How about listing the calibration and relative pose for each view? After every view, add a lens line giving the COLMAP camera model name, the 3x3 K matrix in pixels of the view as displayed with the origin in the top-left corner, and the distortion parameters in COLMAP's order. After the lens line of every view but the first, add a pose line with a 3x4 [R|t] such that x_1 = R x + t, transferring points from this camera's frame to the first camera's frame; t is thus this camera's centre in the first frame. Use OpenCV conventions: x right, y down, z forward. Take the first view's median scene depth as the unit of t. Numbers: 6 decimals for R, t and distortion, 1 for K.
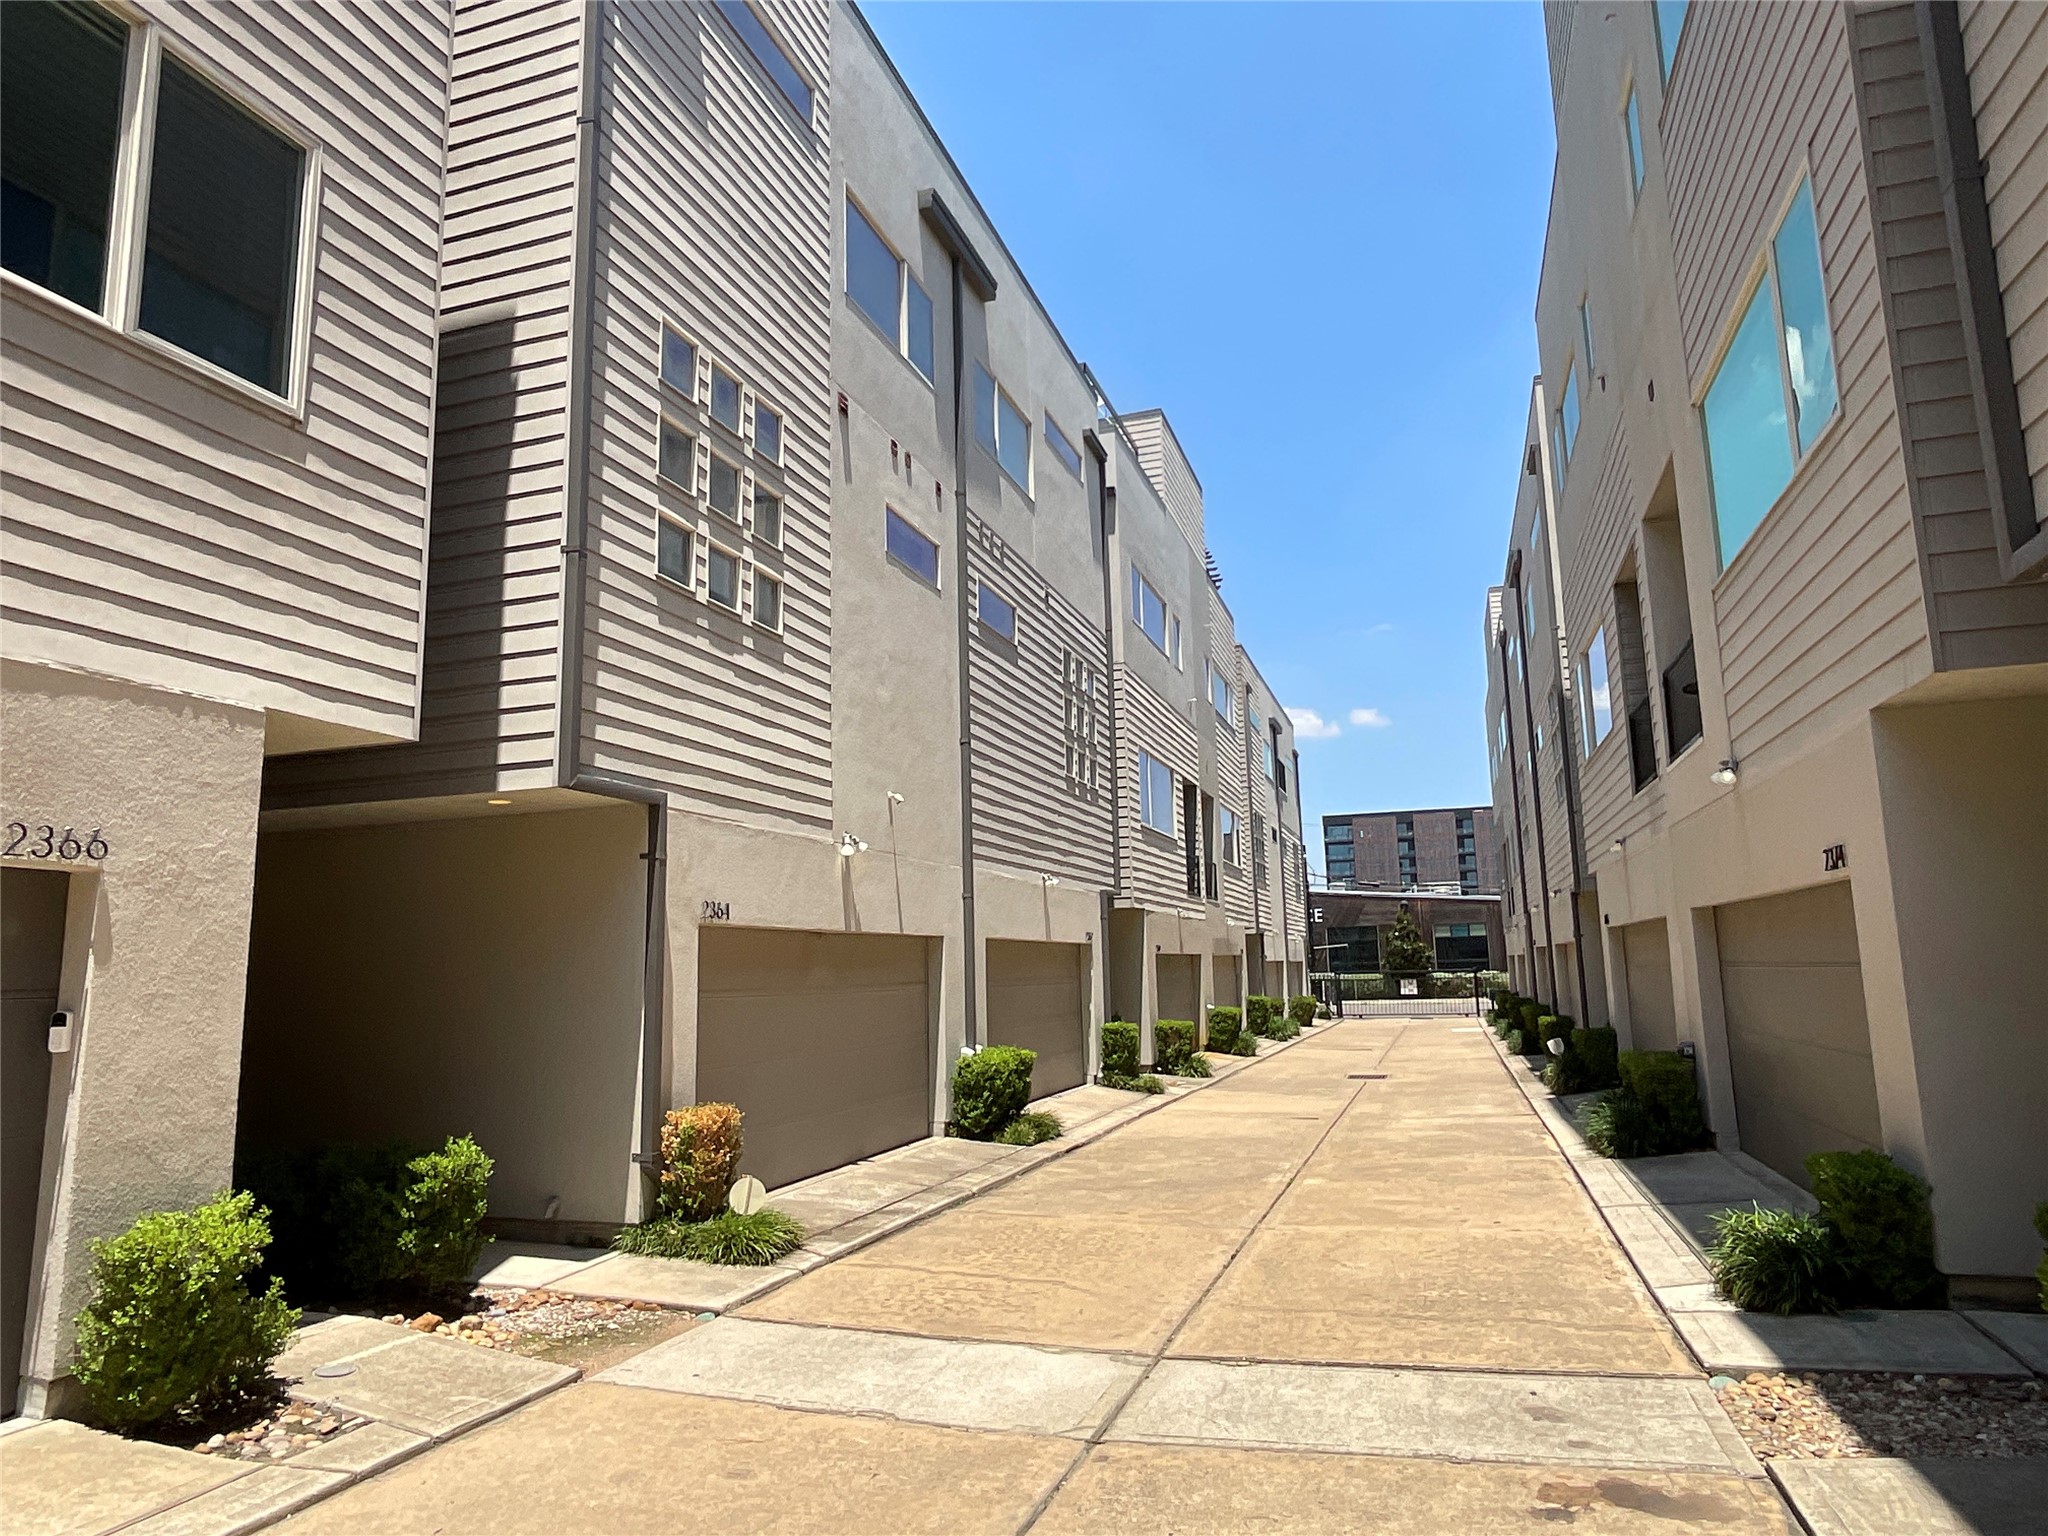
lens RADIAL K [[1279.3, 0, 1024.6], [0, 1279.3, 767.1], [0, 0, 1]] dist [0.007522, -0.000061]
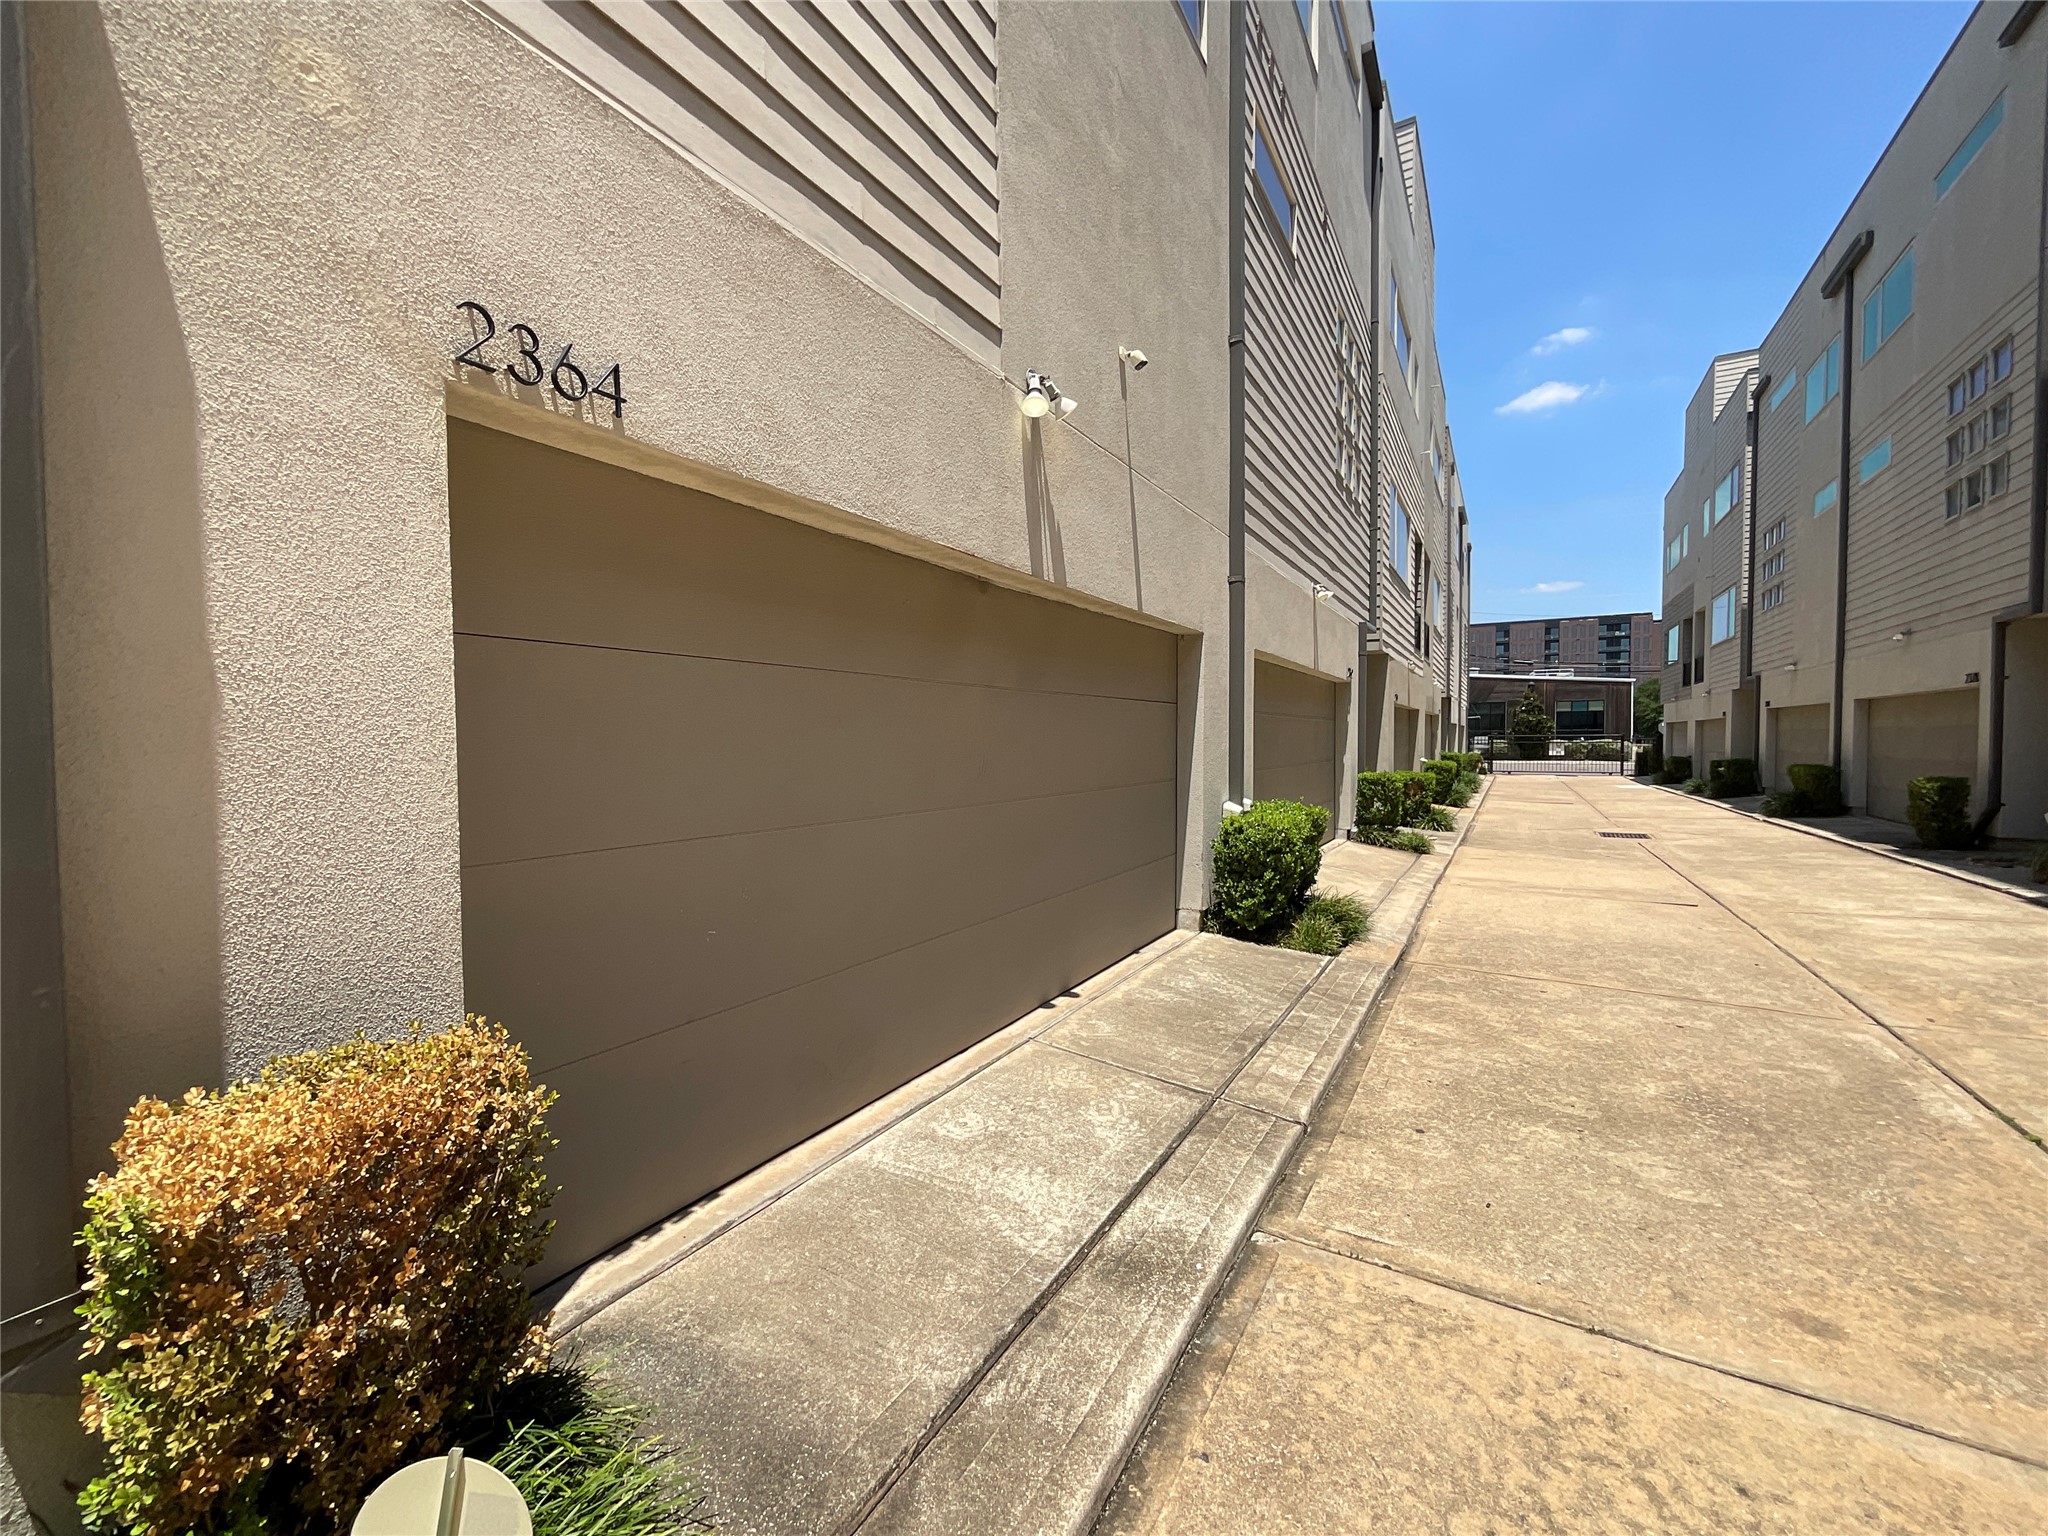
lens RADIAL K [[834.5, 0, 1025.6], [0, 834.5, 768.6], [0, 0, 1]] dist [-0.000409, 0.000253]
pose [[0.977983, 0.024516, -0.207239, -0.062815], [0.016407, 0.980969, 0.193472, 0.118212], [0.208038, -0.192612, 0.958969, 0.574083]]
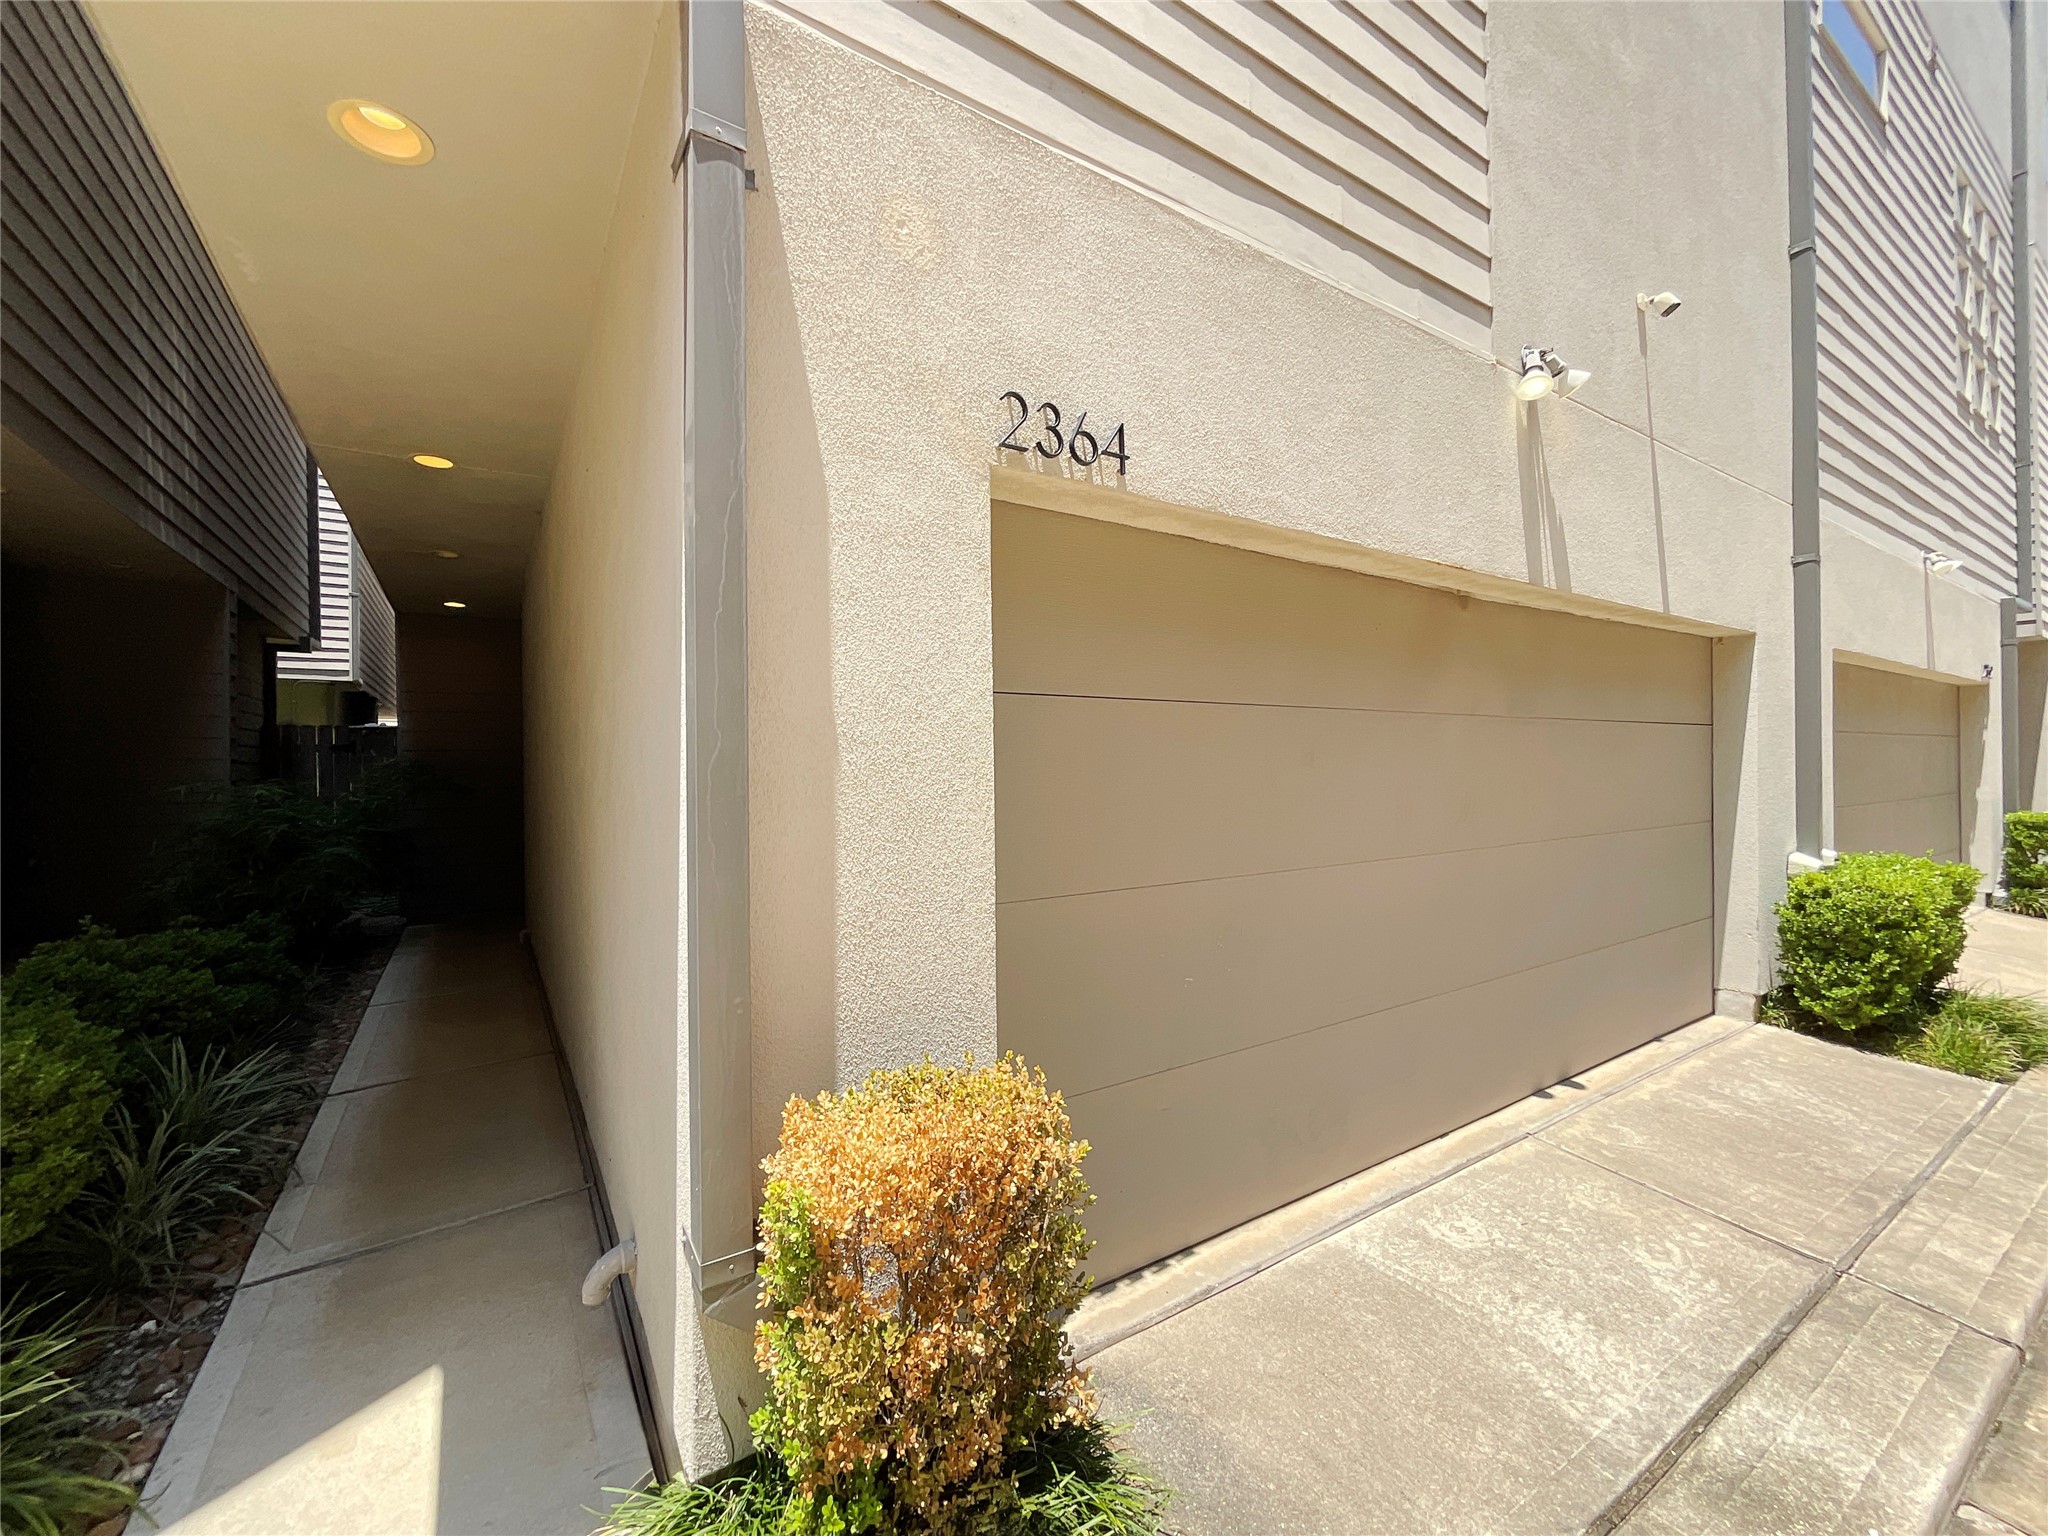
lens RADIAL K [[834.5, 0, 1027.7], [0, 834.5, 768.9], [0, 0, 1]] dist [-0.000409, 0.000253]
pose [[0.782865, 0.013339, -0.622049, -0.083458], [0.092877, 0.986063, 0.138034, 0.114813], [0.615221, -0.165836, 0.770715, 0.575932]]
